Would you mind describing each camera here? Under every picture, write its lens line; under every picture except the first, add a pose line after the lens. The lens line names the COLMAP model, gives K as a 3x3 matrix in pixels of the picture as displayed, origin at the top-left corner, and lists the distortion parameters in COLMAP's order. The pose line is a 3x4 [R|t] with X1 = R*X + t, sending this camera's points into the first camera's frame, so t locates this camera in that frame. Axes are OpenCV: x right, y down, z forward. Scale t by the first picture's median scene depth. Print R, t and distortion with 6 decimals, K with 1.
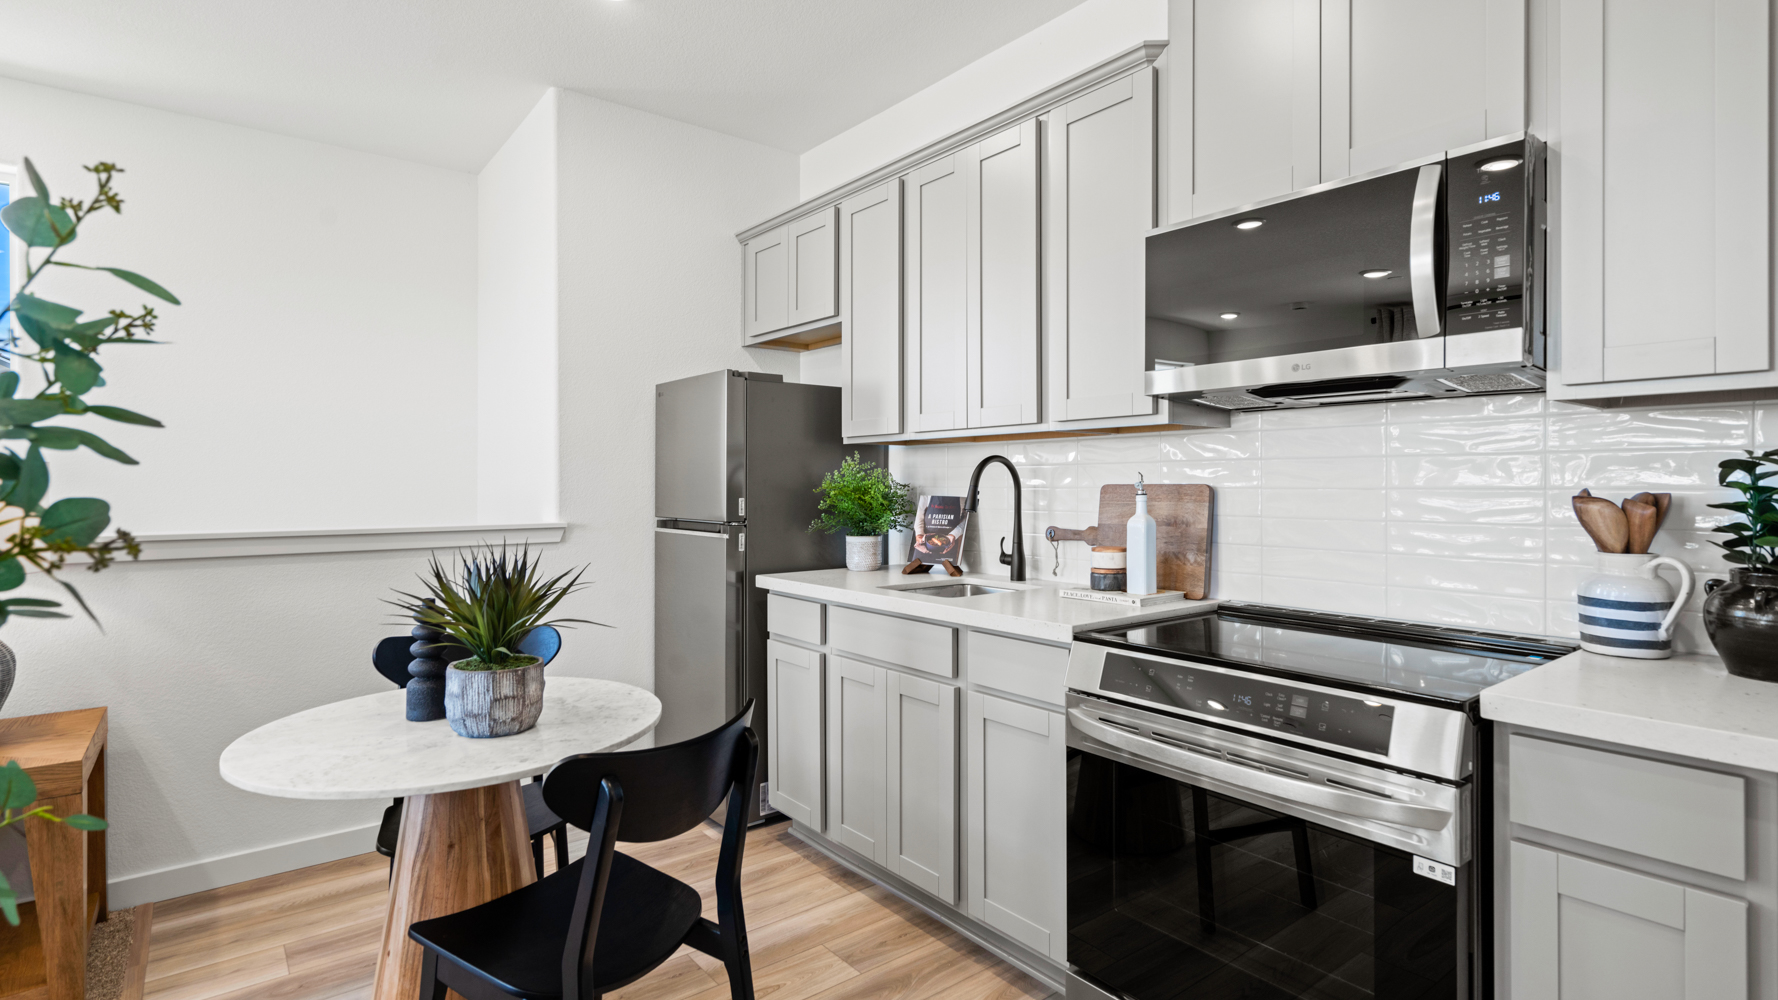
lens RADIAL K [[917.7, 0, 874.0], [0, 917.7, 484.0], [0, 0, 1]] dist [0.004247, 0.001546]
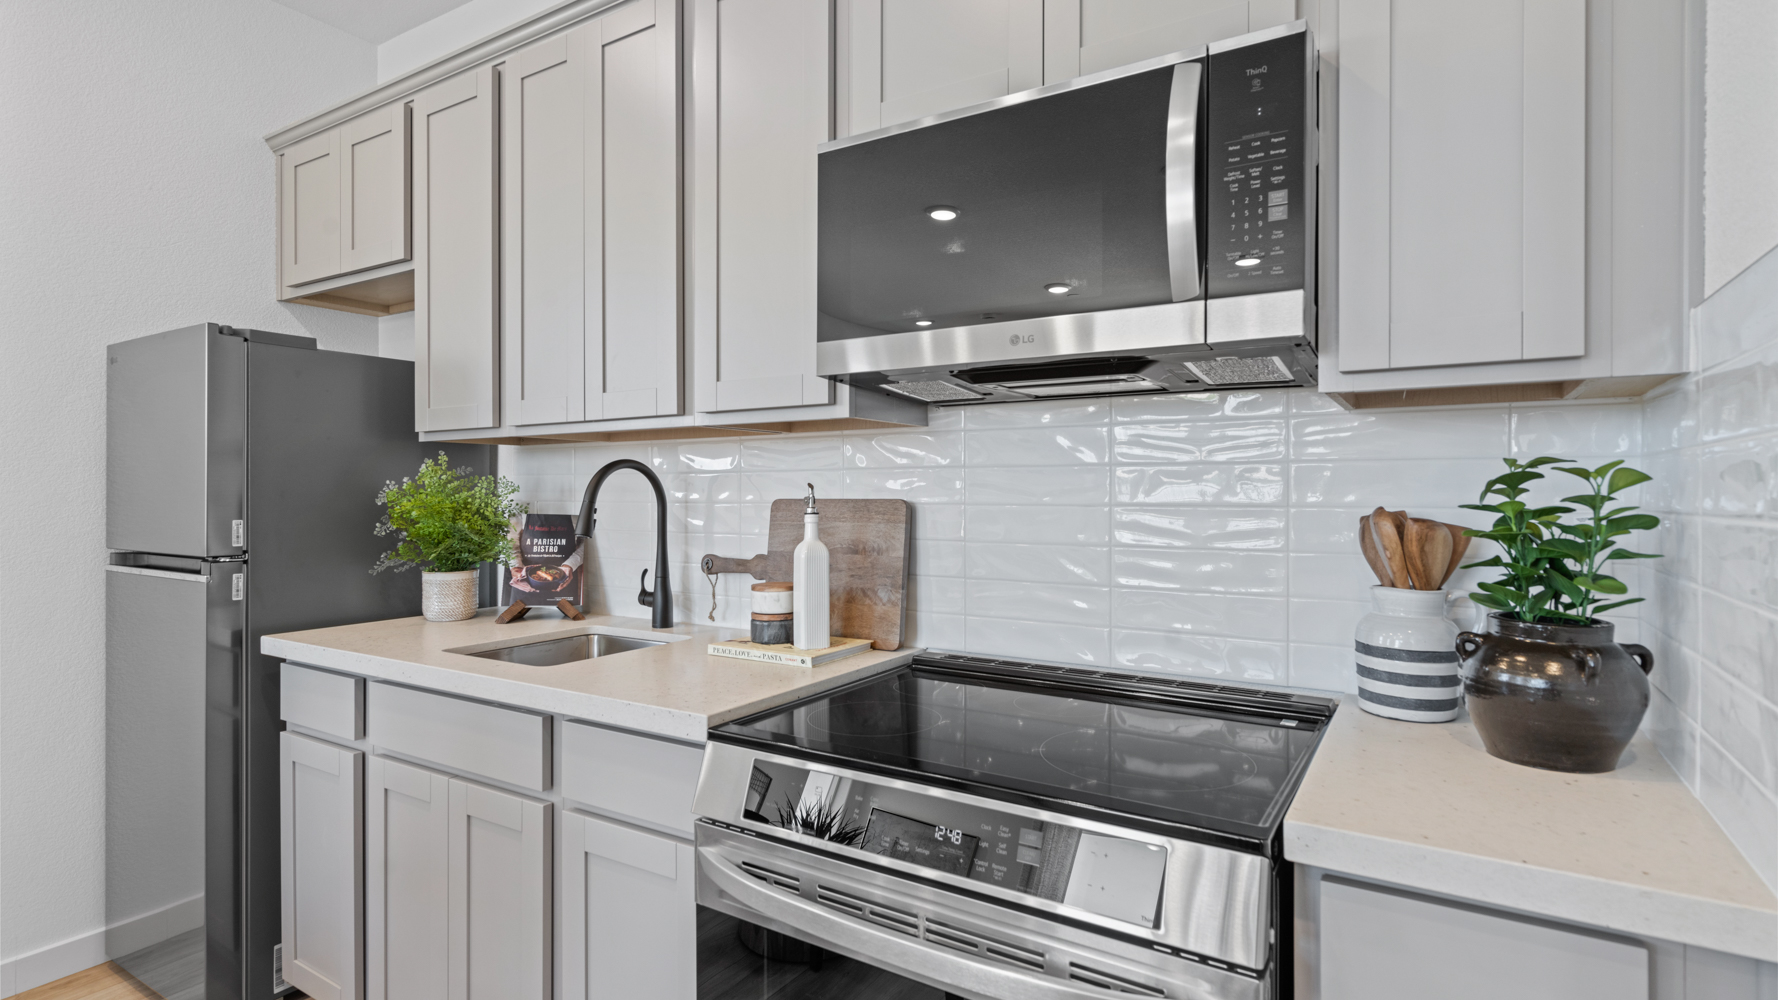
lens RADIAL K [[917.7, 0, 882.0], [0, 917.7, 496.1], [0, 0, 1]] dist [0.004247, 0.001546]
pose [[0.948087, -0.001303, 0.318008, 0.107276], [-0.000487, 0.999984, 0.005550, -0.006923], [-0.318010, -0.005416, 0.948072, 0.285592]]
